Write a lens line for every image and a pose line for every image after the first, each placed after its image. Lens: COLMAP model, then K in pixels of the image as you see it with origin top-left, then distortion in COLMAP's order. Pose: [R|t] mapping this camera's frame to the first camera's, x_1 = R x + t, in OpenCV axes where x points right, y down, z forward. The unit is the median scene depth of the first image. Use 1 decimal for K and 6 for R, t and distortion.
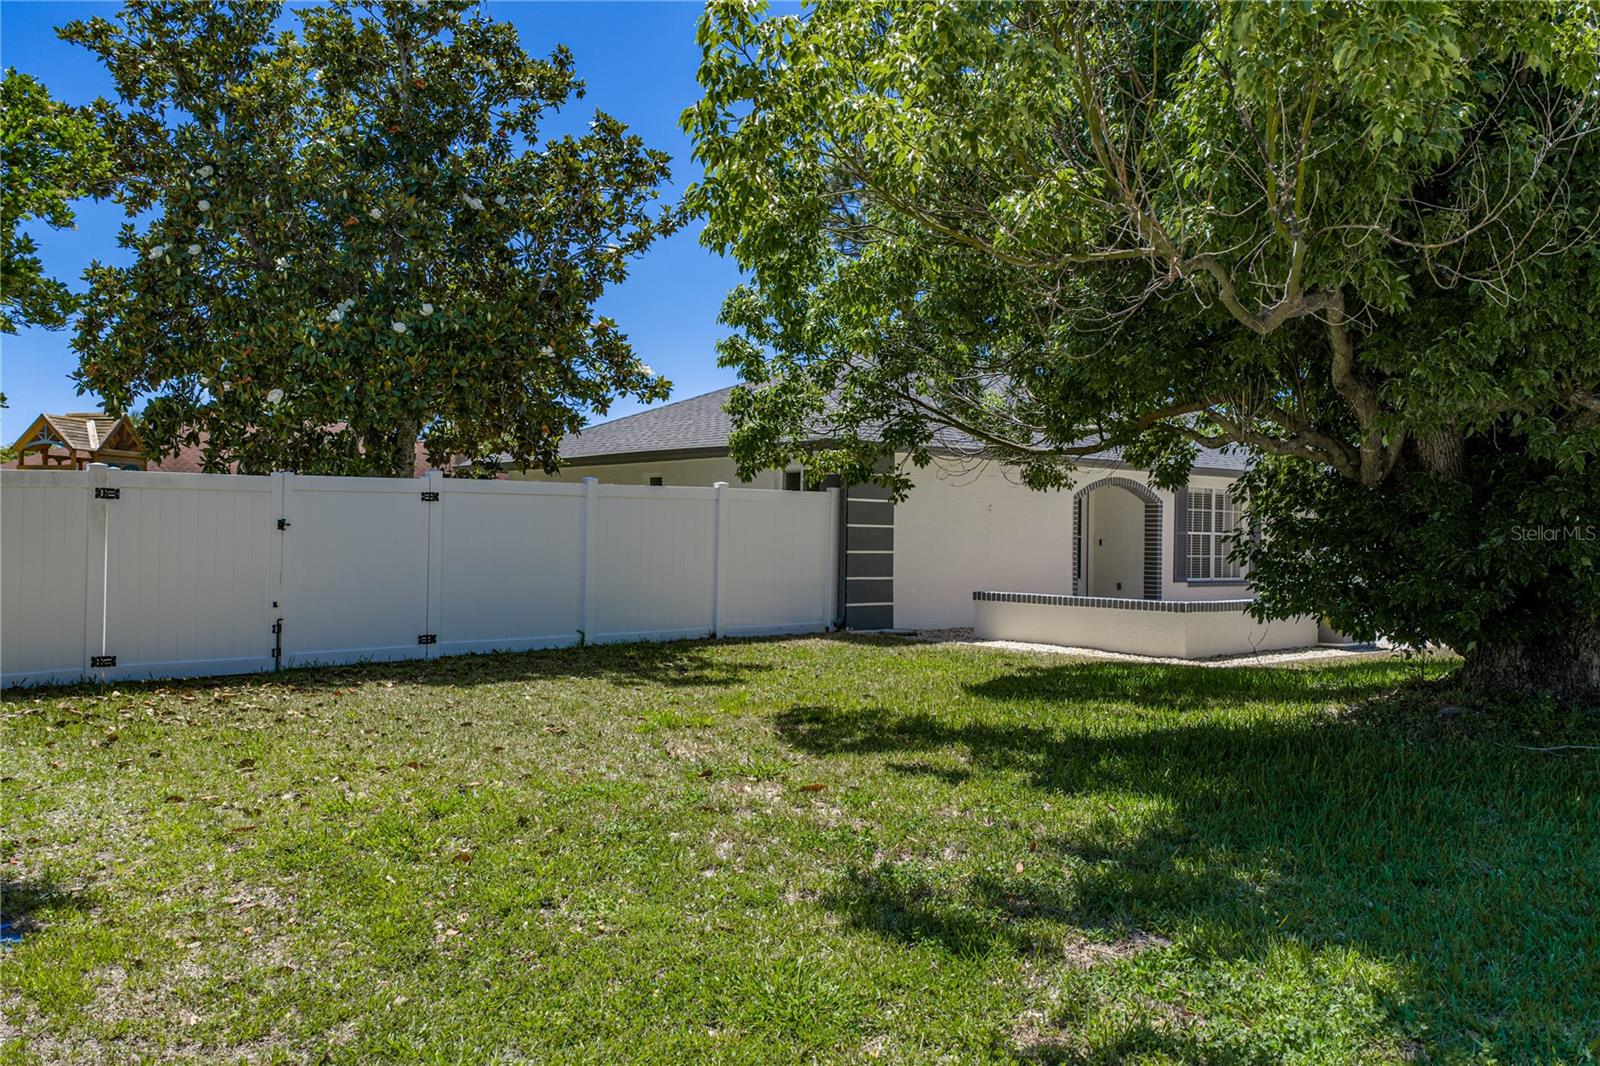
lens RADIAL K [[1325.6, 0, 802.1], [0, 1325.6, 537.2], [0, 0, 1]] dist [0.031539, -0.010060]
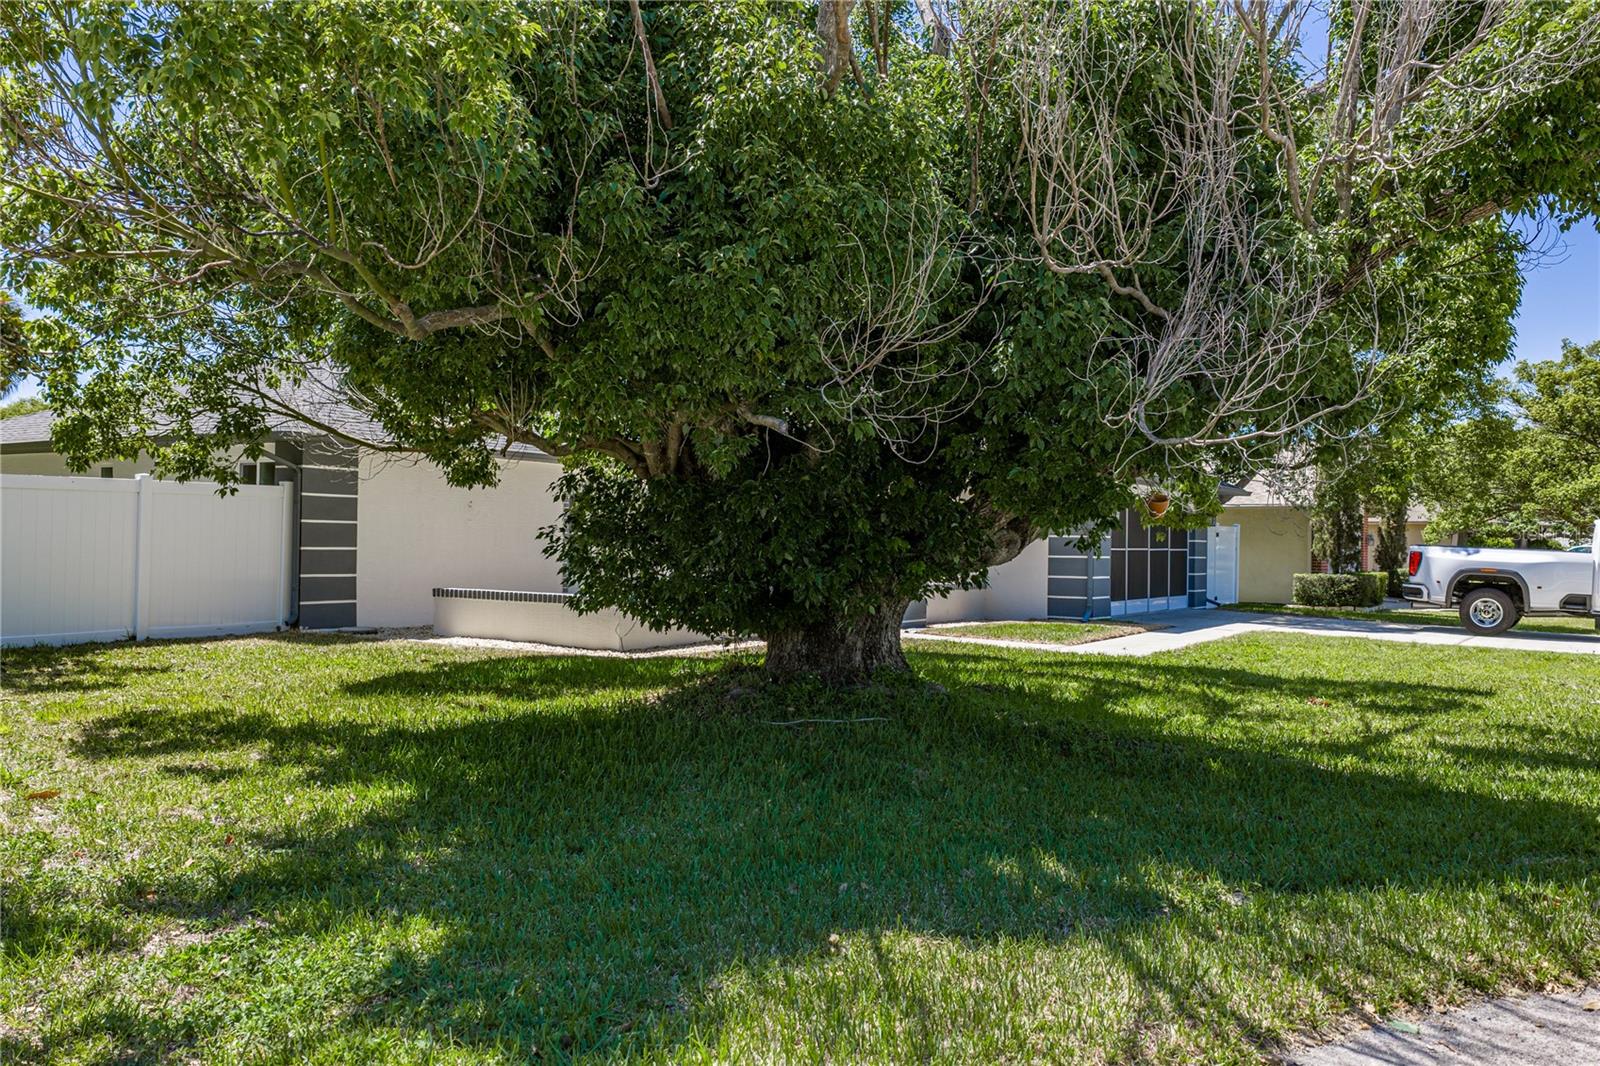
lens RADIAL K [[1325.6, 0, 802.1], [0, 1325.6, 537.2], [0, 0, 1]] dist [0.031539, -0.010060]
pose [[0.961714, 0.002511, 0.274043, 0.177528], [-0.003244, 0.999992, 0.002220, -0.000392], [-0.274036, -0.003024, 0.961715, -0.049916]]
